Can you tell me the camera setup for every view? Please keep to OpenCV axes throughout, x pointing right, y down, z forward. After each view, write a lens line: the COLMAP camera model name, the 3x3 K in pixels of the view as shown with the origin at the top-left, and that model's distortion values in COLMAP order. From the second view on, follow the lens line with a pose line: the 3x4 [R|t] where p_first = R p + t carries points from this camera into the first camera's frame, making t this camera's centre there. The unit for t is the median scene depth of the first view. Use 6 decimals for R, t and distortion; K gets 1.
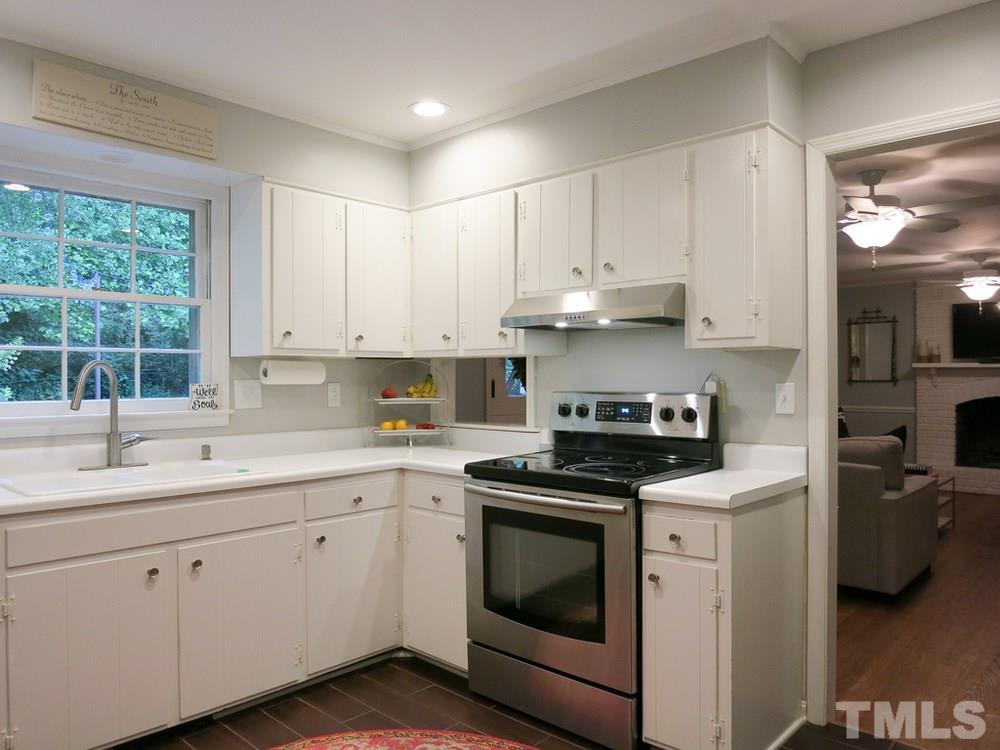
lens RADIAL K [[721.5, 0, 498.0], [0, 721.5, 375.8], [0, 0, 1]] dist [-0.033995, -0.004639]
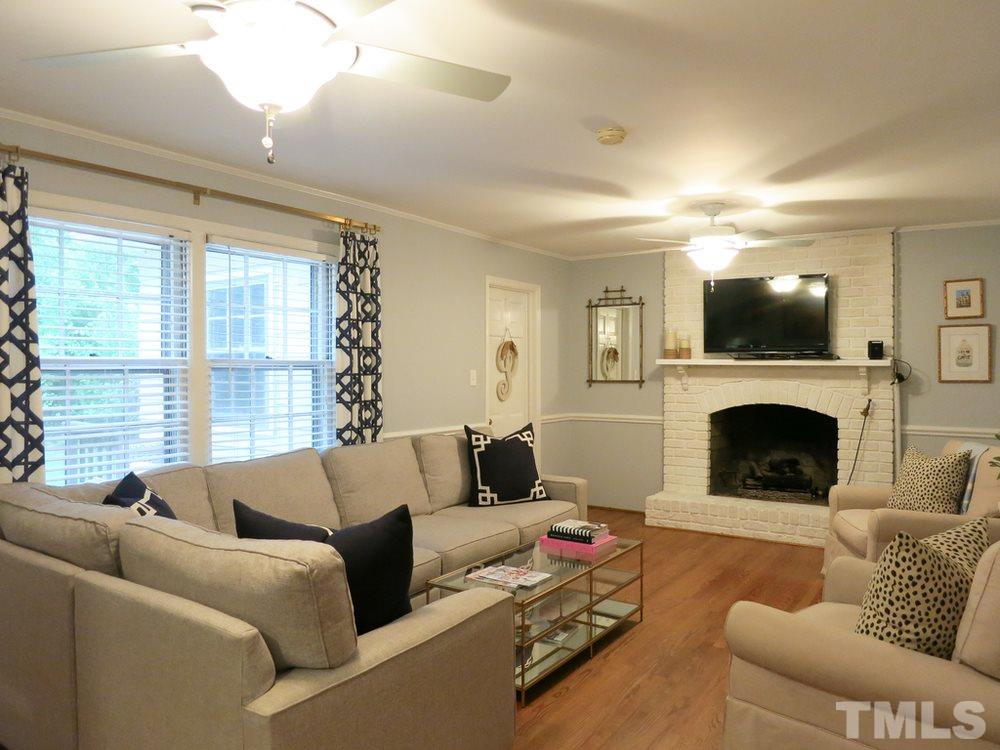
lens RADIAL K [[721.5, 0, 498.0], [0, 721.5, 375.8], [0, 0, 1]] dist [-0.033995, -0.004639]
pose [[0.987475, 0.000493, 0.157773, 0.297983], [-0.003391, 0.999830, 0.018099, -0.013266], [-0.157737, -0.018407, 0.987310, 0.275810]]
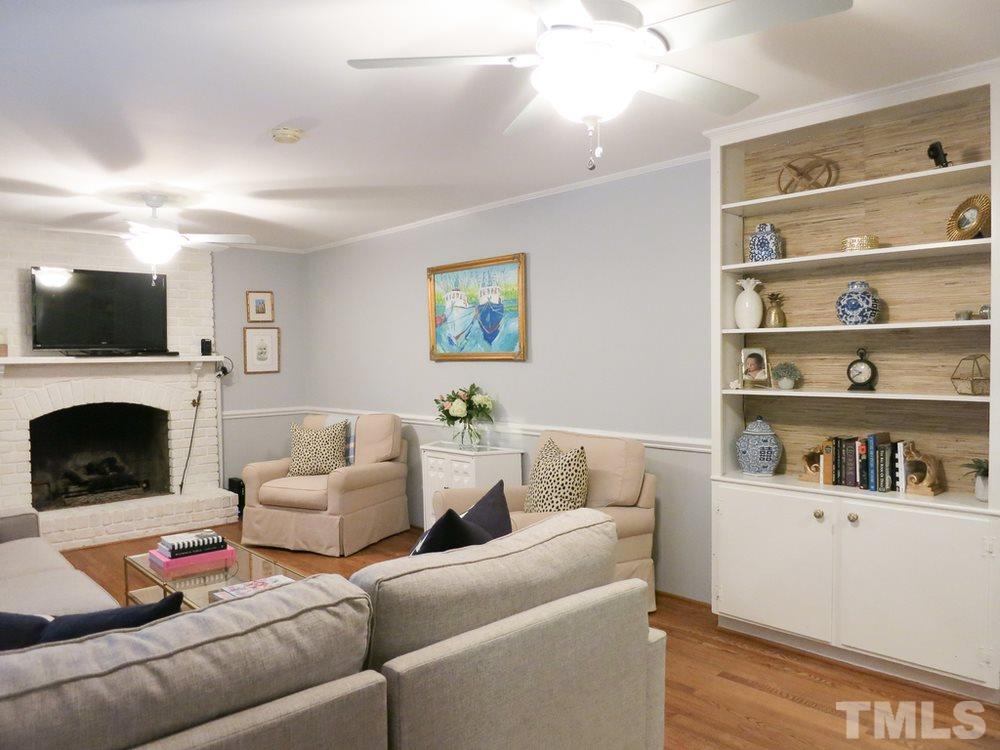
lens RADIAL K [[721.5, 0, 498.0], [0, 721.5, 375.8], [0, 0, 1]] dist [-0.033995, -0.004639]
pose [[0.074505, -0.027114, 0.996852, 0.019067], [0.013210, 0.999569, 0.026201, -0.011865], [-0.997133, 0.011216, 0.074831, 0.513610]]
